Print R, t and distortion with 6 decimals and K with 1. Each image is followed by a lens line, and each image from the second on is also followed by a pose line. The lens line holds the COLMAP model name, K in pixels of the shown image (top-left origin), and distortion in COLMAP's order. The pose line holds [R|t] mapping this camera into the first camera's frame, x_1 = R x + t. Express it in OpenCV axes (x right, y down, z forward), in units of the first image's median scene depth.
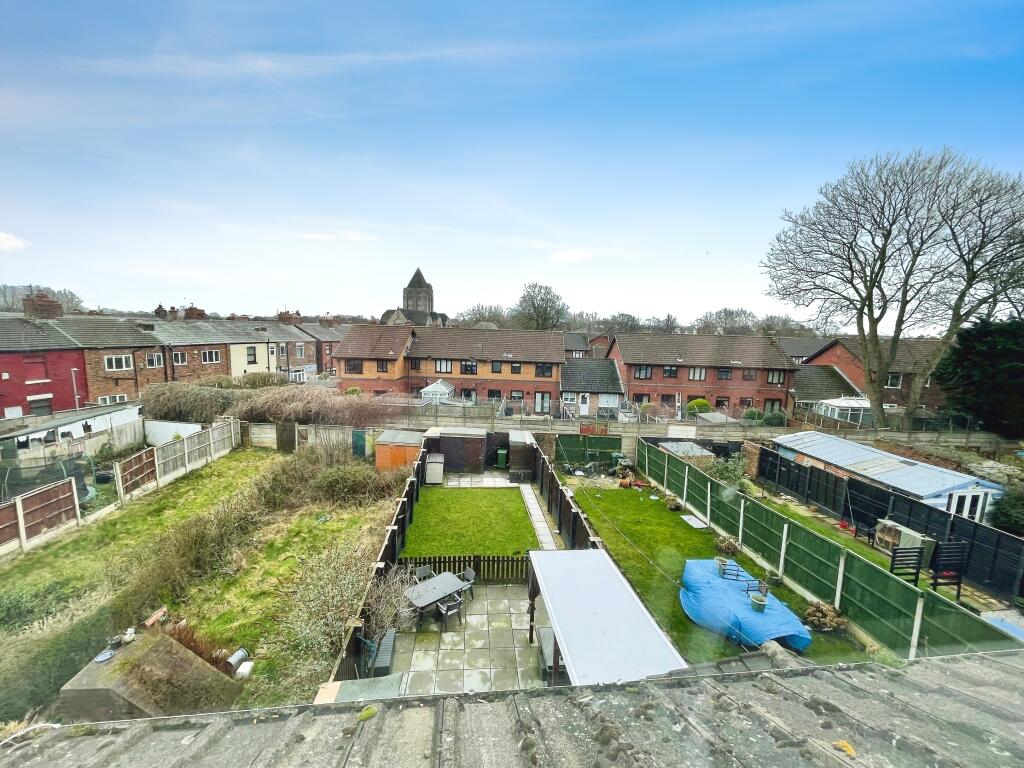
lens RADIAL K [[413.1, 0, 512.6], [0, 413.1, 387.0], [0, 0, 1]] dist [0.003714, 0.000185]
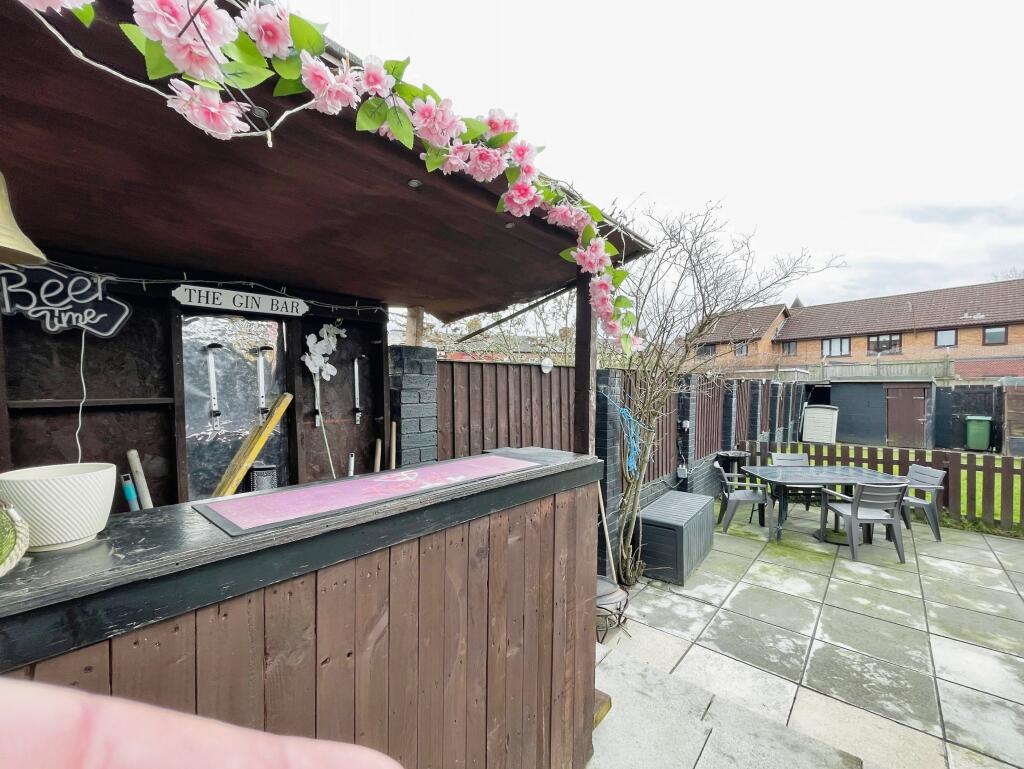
lens RADIAL K [[418.6, 0, 505.0], [0, 418.6, 398.5], [0, 0, 1]] dist [0.000961, -0.001026]
pose [[0.672876, -0.022272, -0.739420, -0.082710], [-0.056342, 0.995100, -0.081245, 0.475023], [0.737606, 0.096328, 0.668325, 0.458687]]
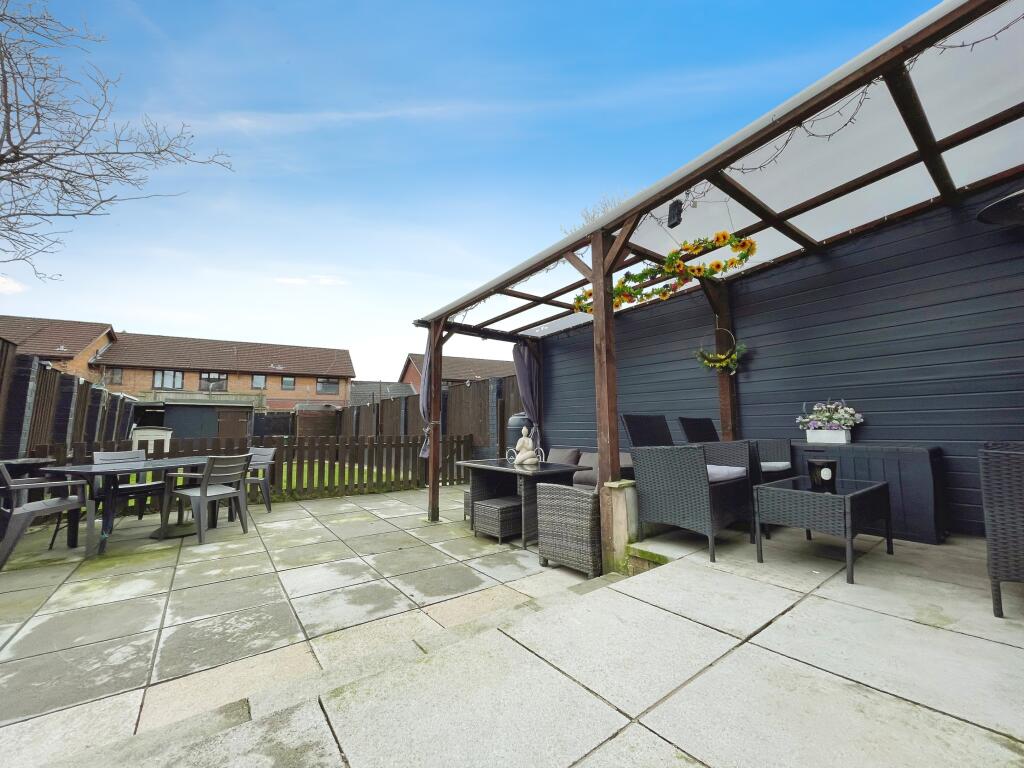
lens RADIAL K [[413.1, 0, 512.6], [0, 413.1, 392.3], [0, 0, 1]] dist [0.003714, 0.000185]
pose [[0.858875, -0.001575, 0.512182, -0.107933], [0.099444, 0.981479, -0.163738, 0.531879], [-0.502438, 0.191563, 0.843125, 0.520660]]
